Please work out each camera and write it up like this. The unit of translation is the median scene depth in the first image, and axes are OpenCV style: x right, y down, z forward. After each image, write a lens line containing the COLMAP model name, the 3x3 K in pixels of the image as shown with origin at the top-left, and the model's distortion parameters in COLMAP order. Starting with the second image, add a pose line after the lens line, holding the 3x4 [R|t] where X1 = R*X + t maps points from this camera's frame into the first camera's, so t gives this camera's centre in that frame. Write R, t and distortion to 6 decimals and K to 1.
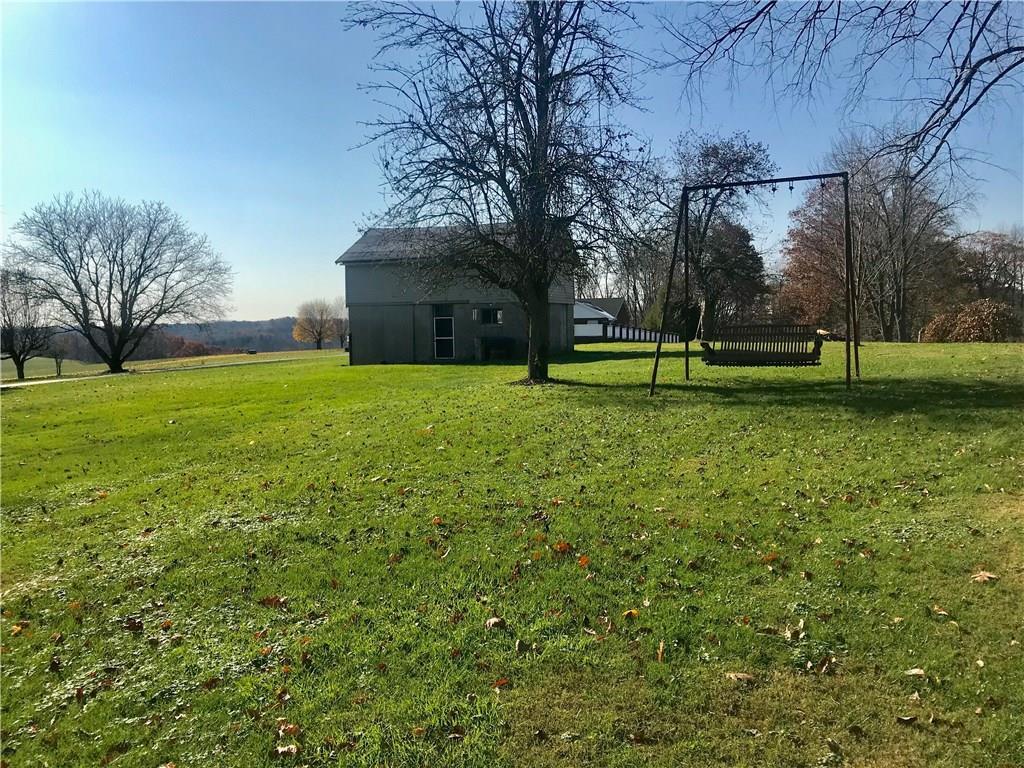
lens RADIAL K [[851.7, 0, 511.3], [0, 851.7, 379.6], [0, 0, 1]] dist [0.040074, -0.045956]
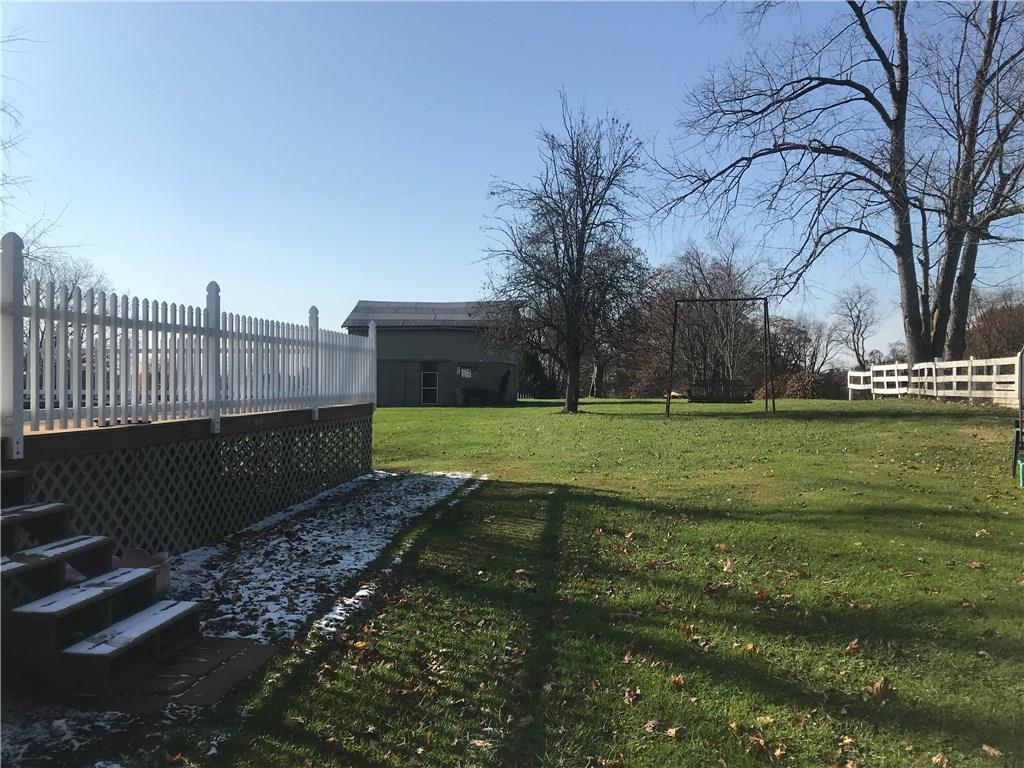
lens RADIAL K [[851.7, 0, 512.7], [0, 851.7, 385.1], [0, 0, 1]] dist [0.040074, -0.045956]
pose [[0.976635, 0.027661, 0.213115, -0.231685], [-0.013374, 0.997583, -0.068189, 0.033262], [-0.214486, 0.063745, 0.974645, -0.289846]]
